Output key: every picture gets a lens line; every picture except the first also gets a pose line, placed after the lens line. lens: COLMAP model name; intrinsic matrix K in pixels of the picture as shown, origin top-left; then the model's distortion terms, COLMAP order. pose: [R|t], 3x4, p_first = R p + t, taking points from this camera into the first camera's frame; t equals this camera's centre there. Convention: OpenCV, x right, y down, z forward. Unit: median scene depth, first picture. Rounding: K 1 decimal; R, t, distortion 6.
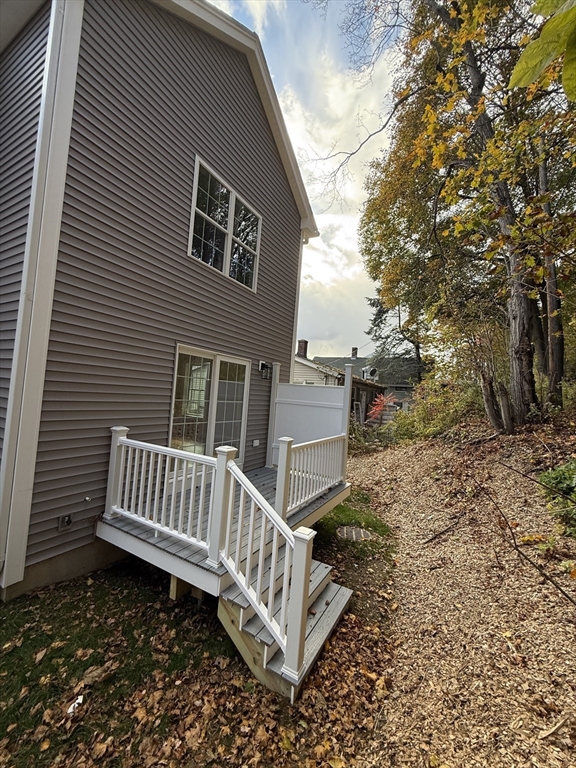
lens RADIAL K [[304.2, 0, 288.0], [0, 304.2, 384.0], [0, 0, 1]] dist [0.001092, 0.000213]
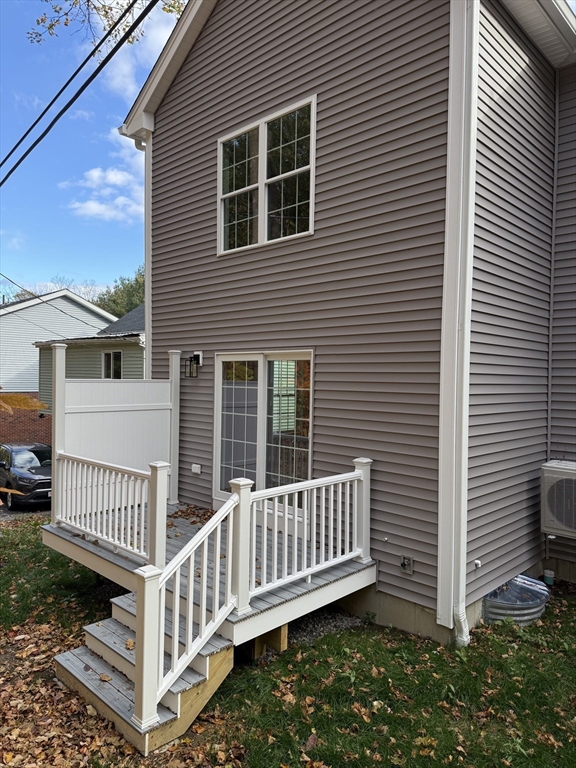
lens RADIAL K [[548.1, 0, 288.0], [0, 548.1, 384.0], [0, 0, 1]] dist [0.001403, 0.000177]
pose [[-0.251308, -0.067358, -0.965561, 1.055858], [0.003833, 0.997498, -0.070584, 0.080124], [0.967900, -0.021439, -0.250421, 1.401093]]
